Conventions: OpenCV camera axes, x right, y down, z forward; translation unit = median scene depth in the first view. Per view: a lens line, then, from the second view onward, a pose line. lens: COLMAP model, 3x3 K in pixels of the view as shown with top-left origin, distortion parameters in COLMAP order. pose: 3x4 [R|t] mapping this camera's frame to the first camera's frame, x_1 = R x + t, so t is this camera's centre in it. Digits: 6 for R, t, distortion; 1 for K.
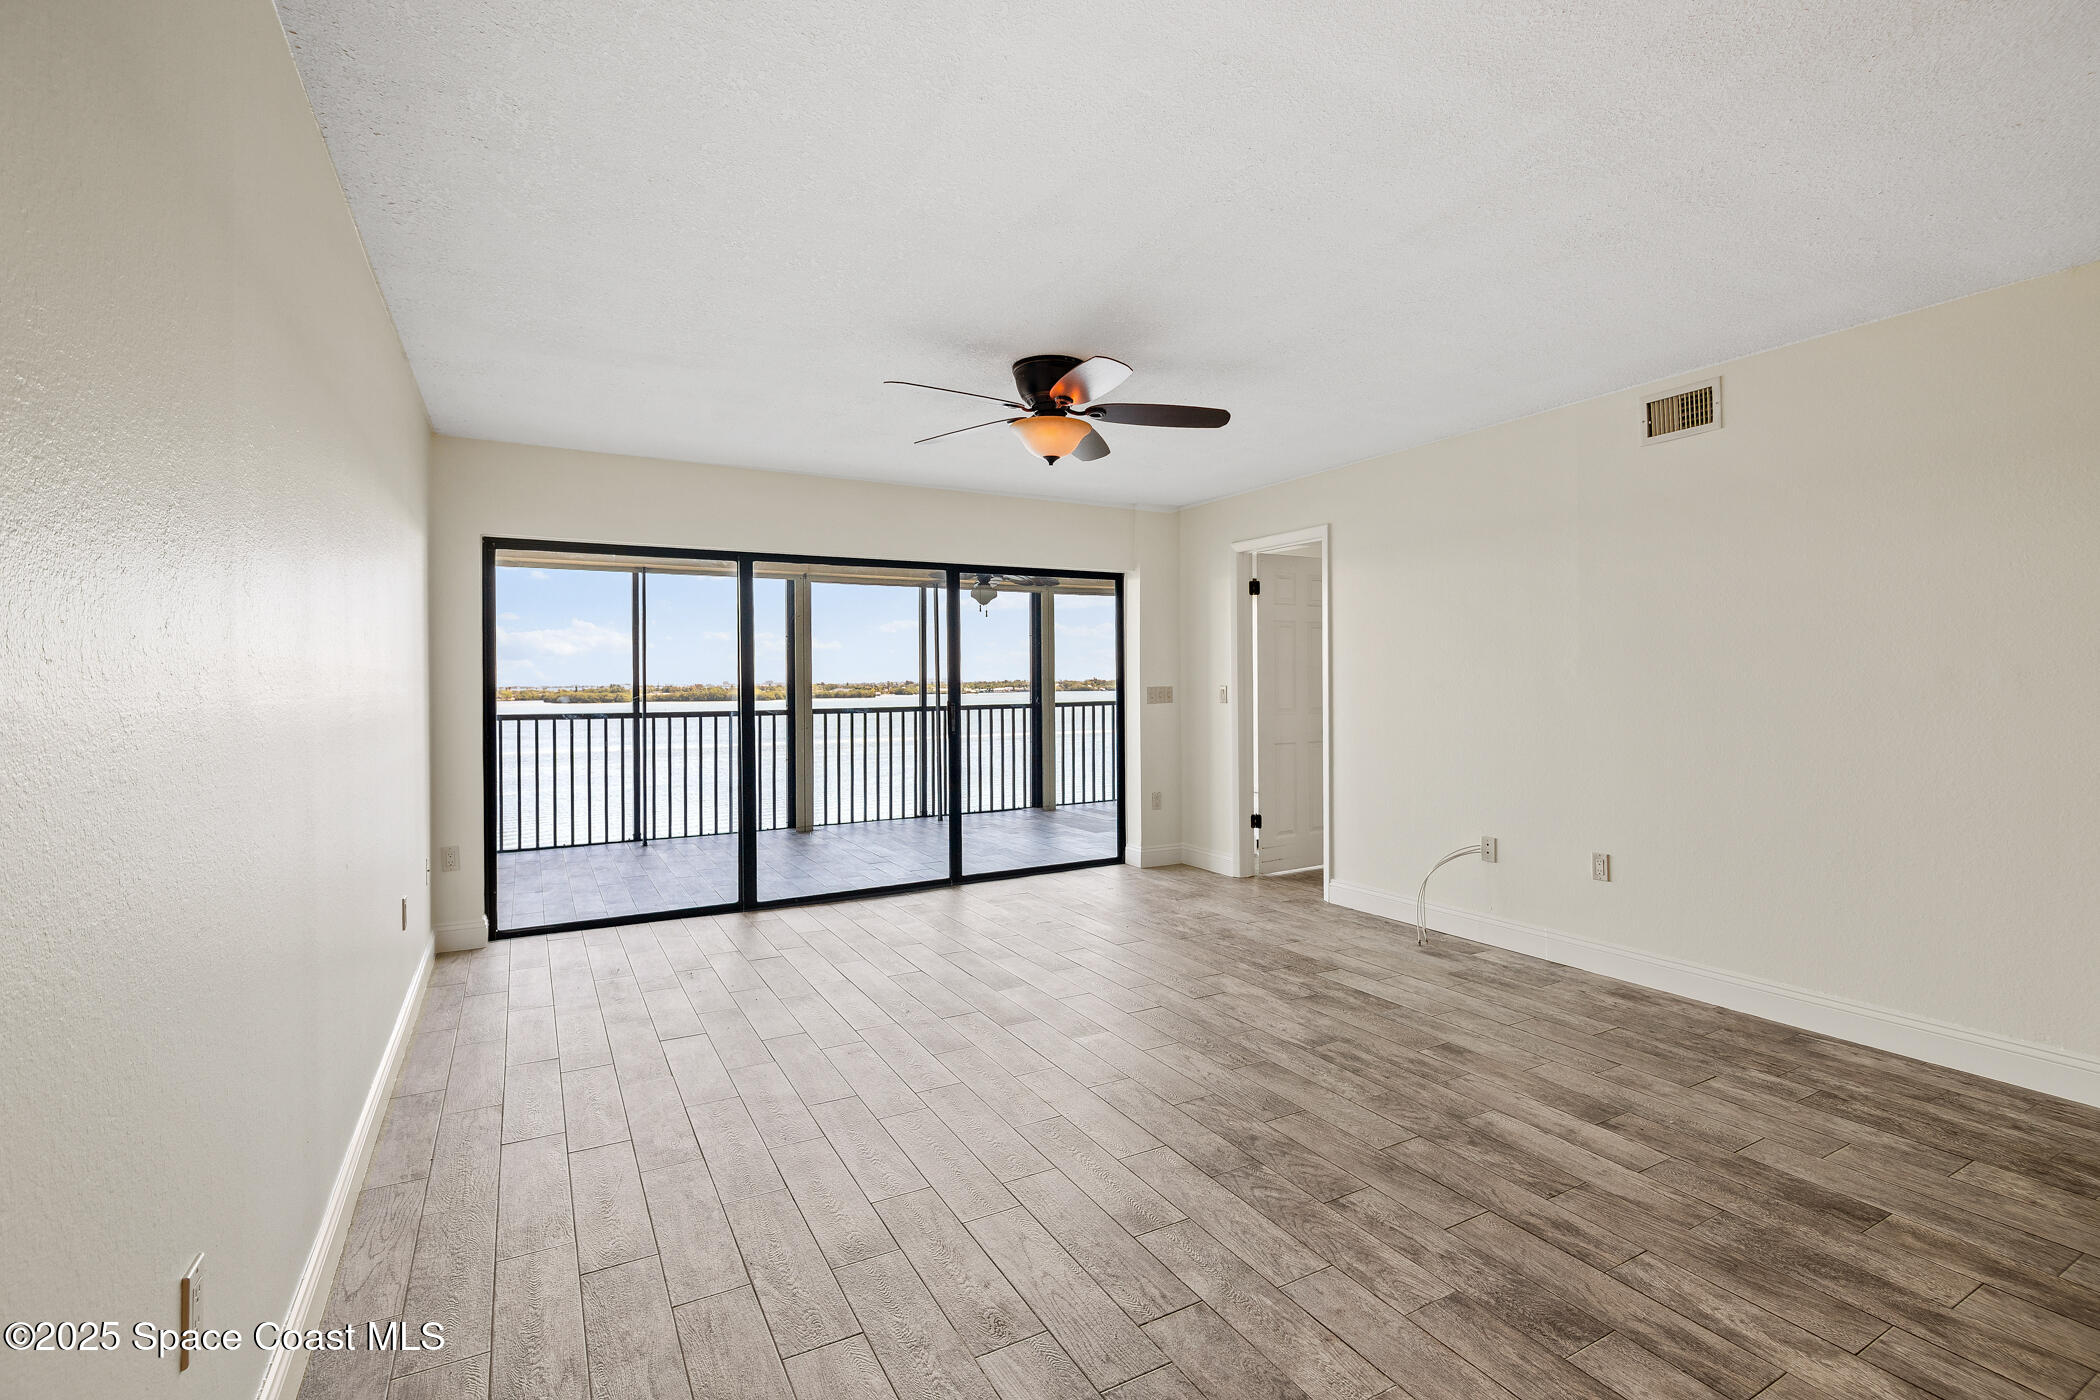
lens RADIAL K [[965.8, 0, 1068.0], [0, 965.8, 692.7], [0, 0, 1]] dist [0.000921, -0.000779]
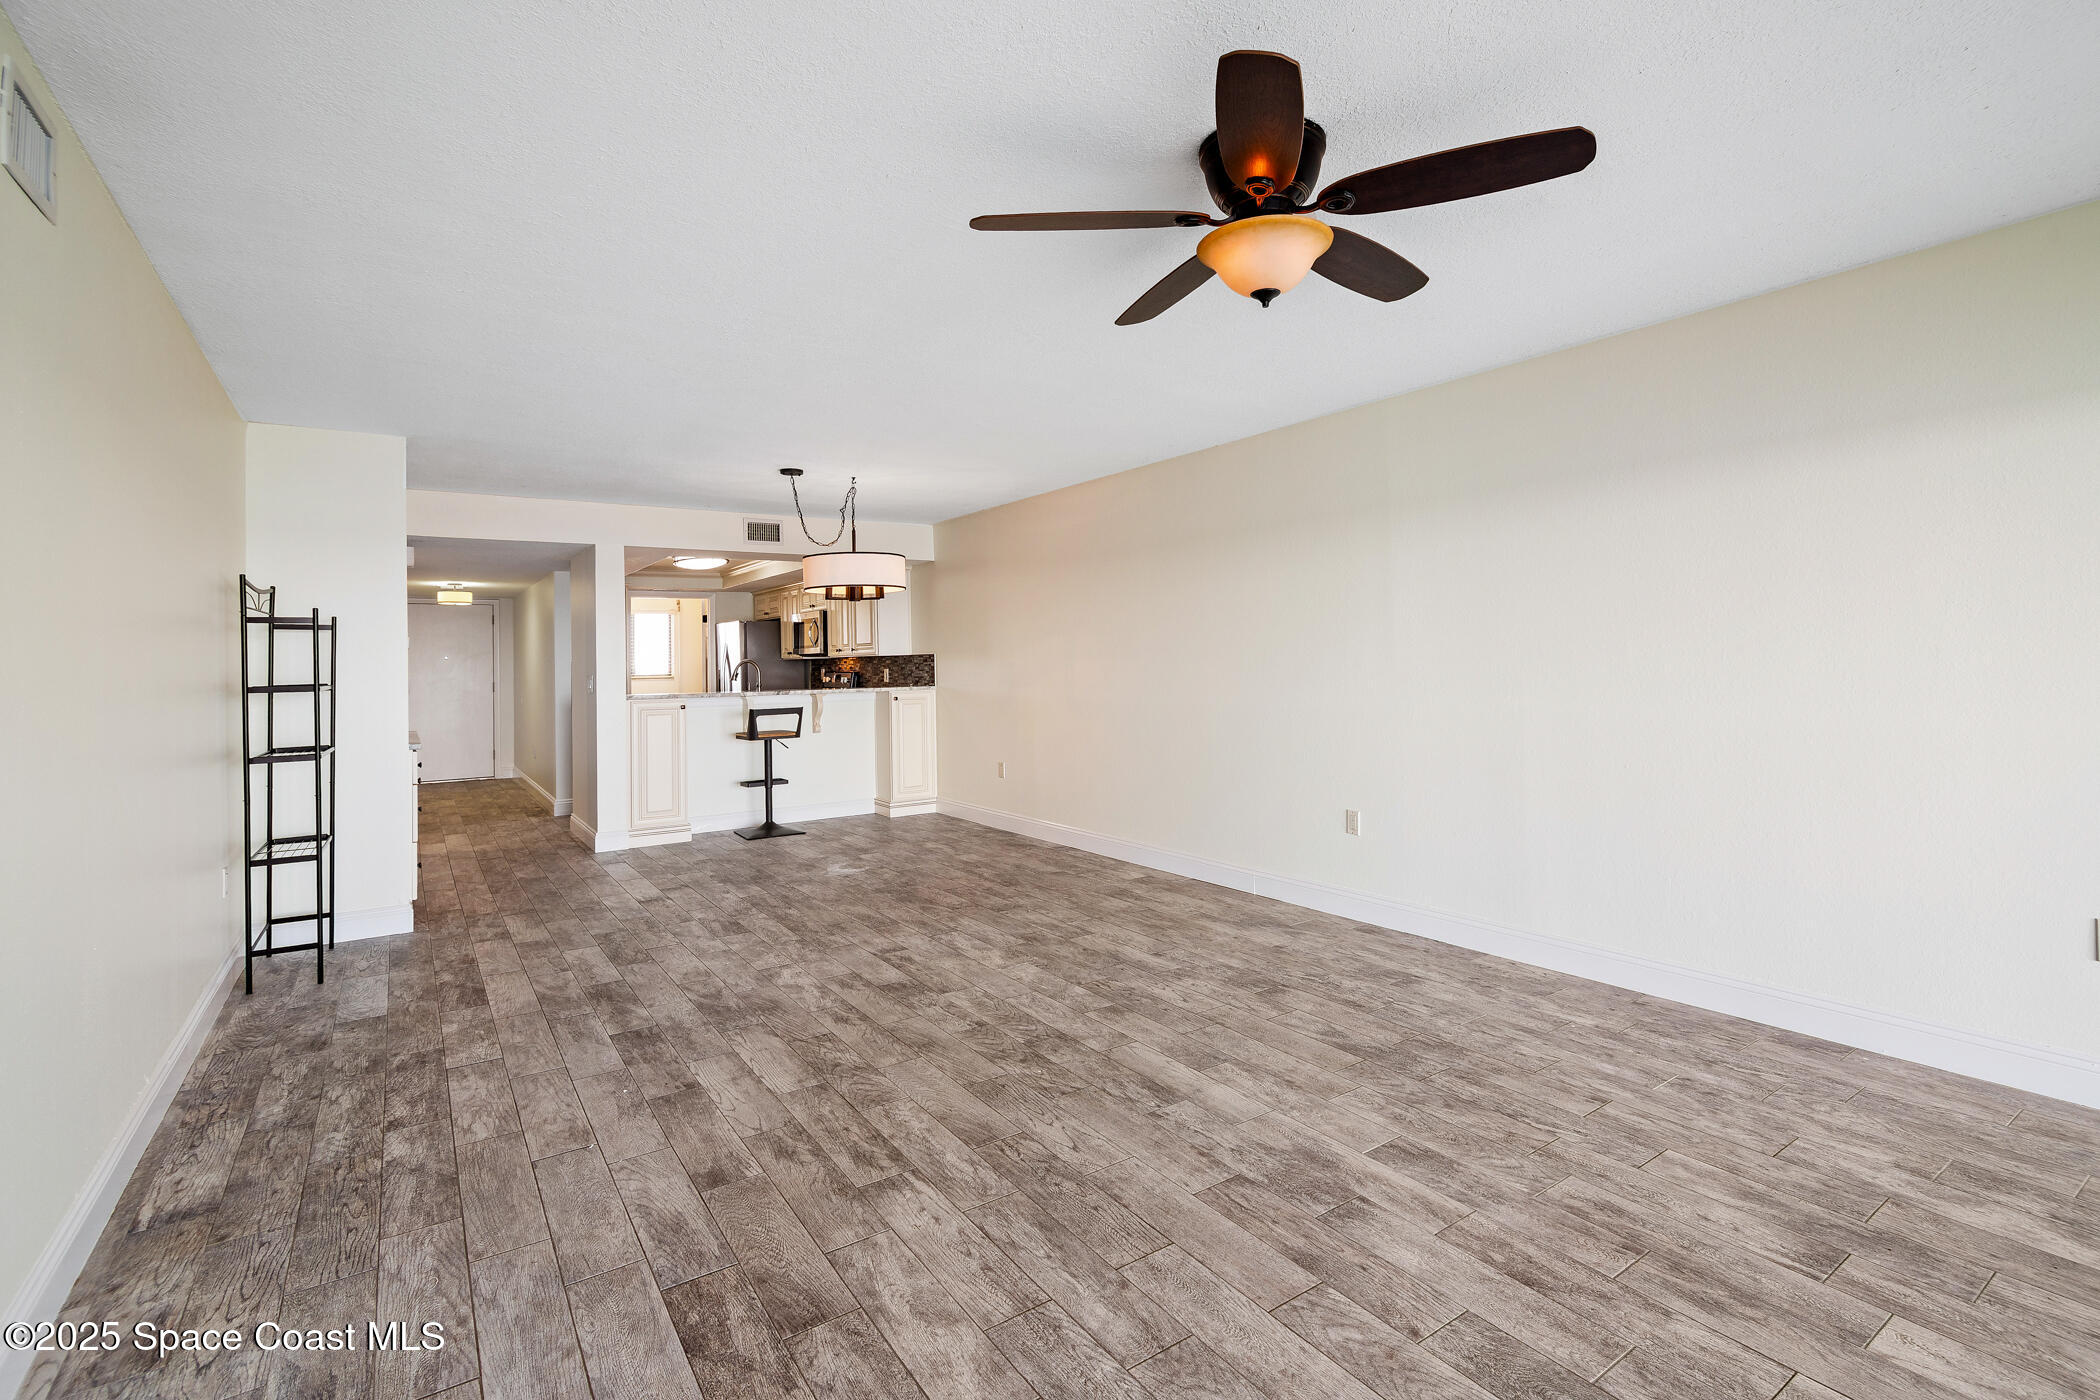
lens RADIAL K [[969.9, 0, 1084.1], [0, 969.9, 655.6], [0, 0, 1]] dist [0.002807, 0.000124]
pose [[-0.994477, 0.028261, -0.101077, 0.178899], [0.027528, 0.999584, 0.008644, -0.023209], [0.101280, 0.005814, -0.994841, 1.723939]]
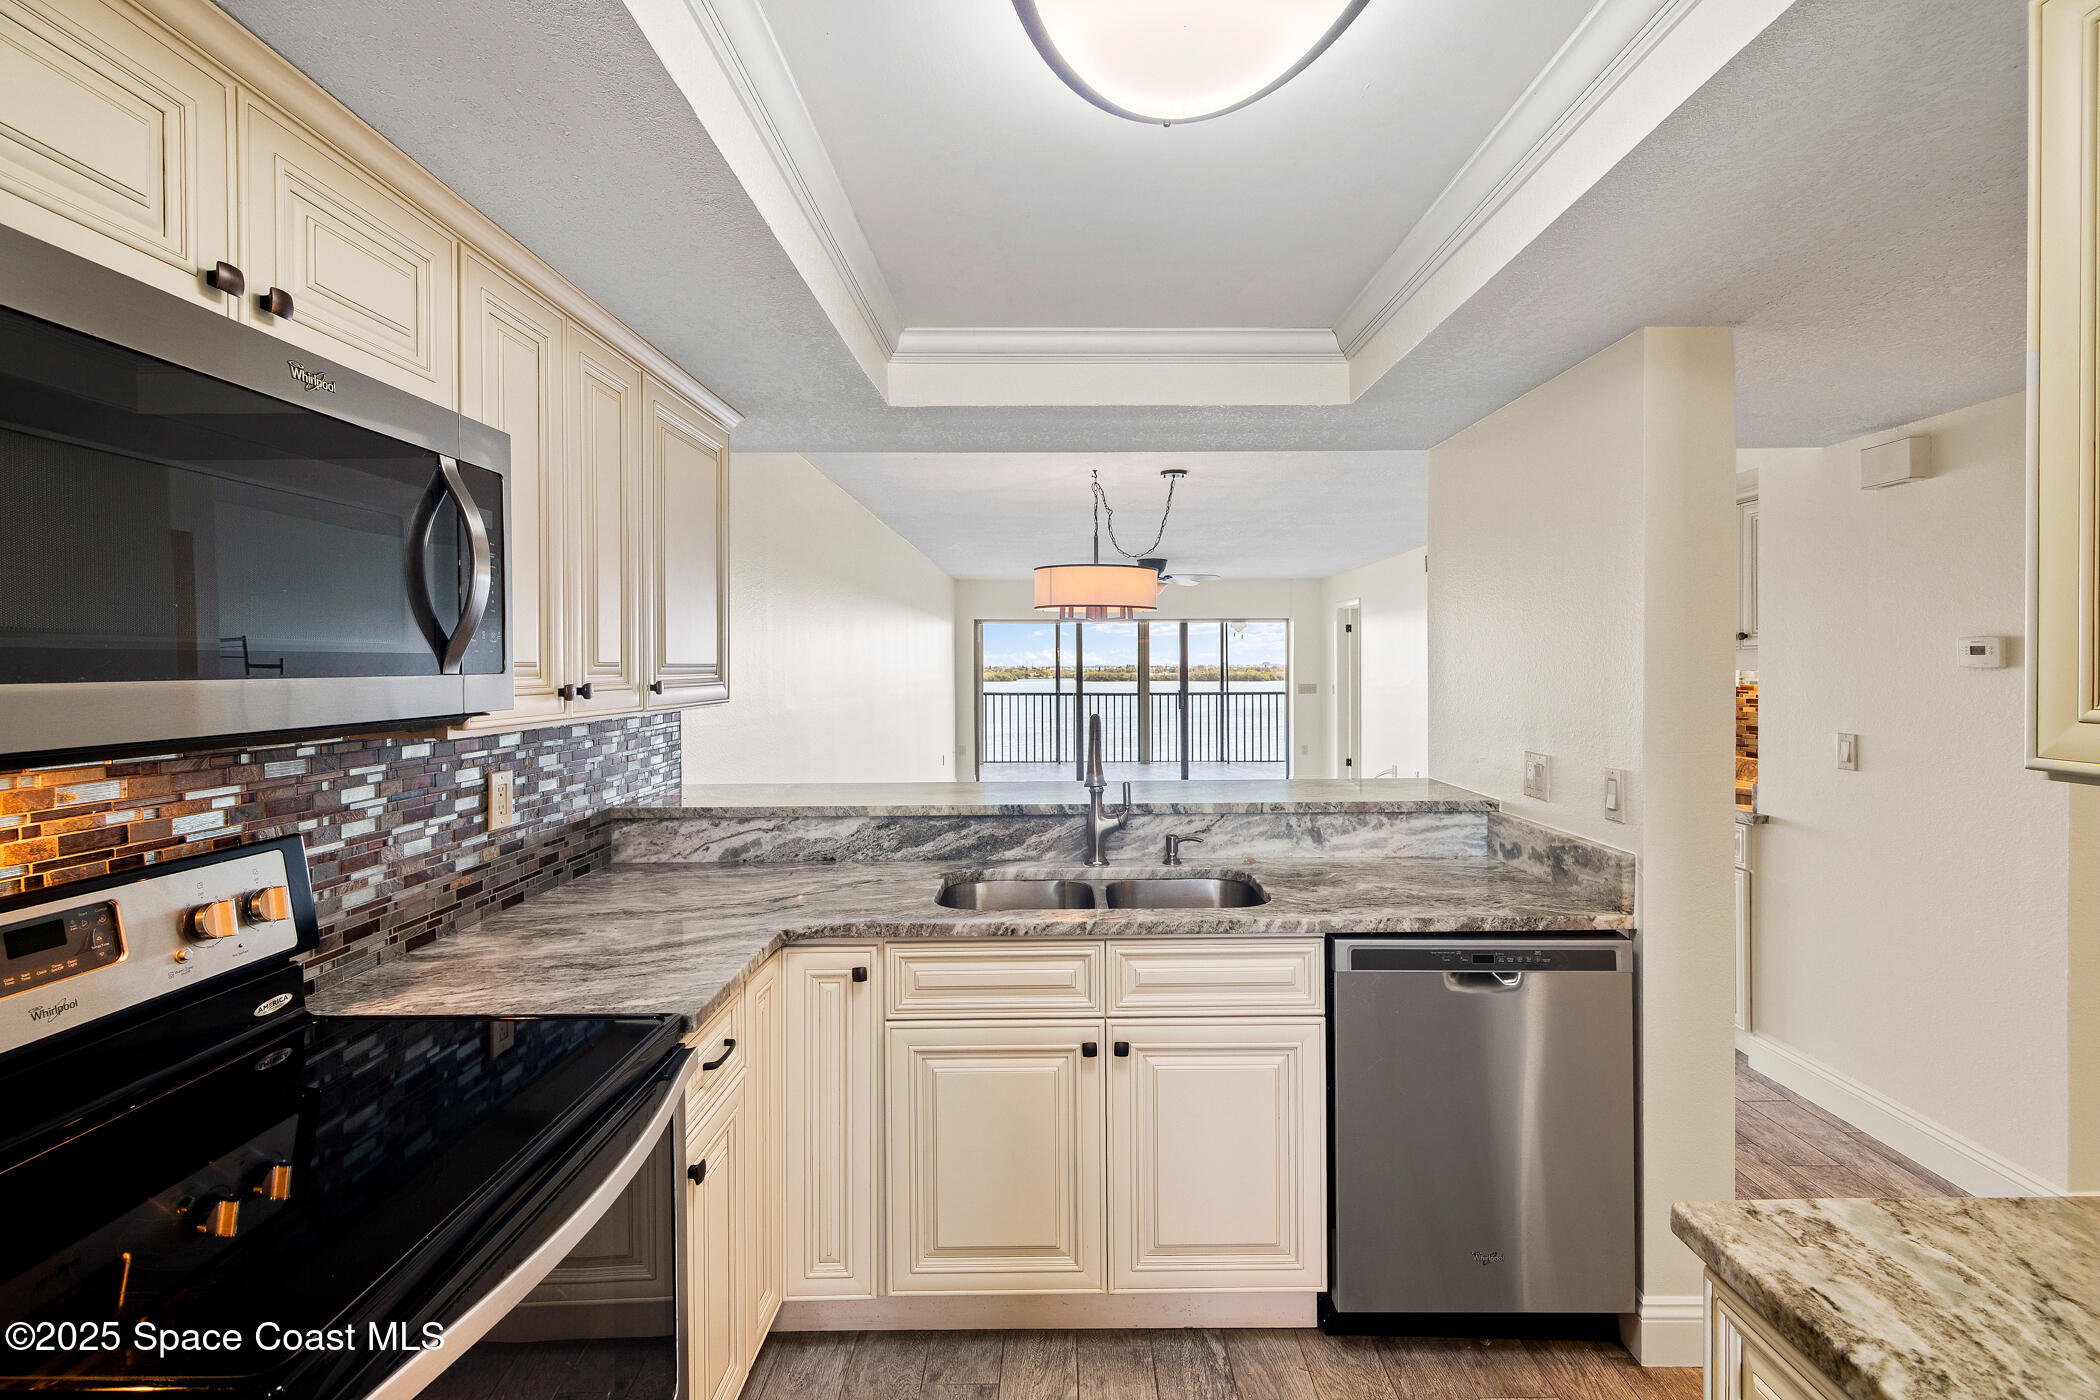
lens RADIAL K [[960.7, 0, 1057.3], [0, 960.7, 676.8], [0, 0, 1]] dist [-0.014372, 0.000142]
pose [[0.870118, 0.013167, -0.492668, 1.079239], [-0.011704, 0.999913, 0.006052, -0.047035], [0.492705, 0.000501, 0.870196, -1.402686]]
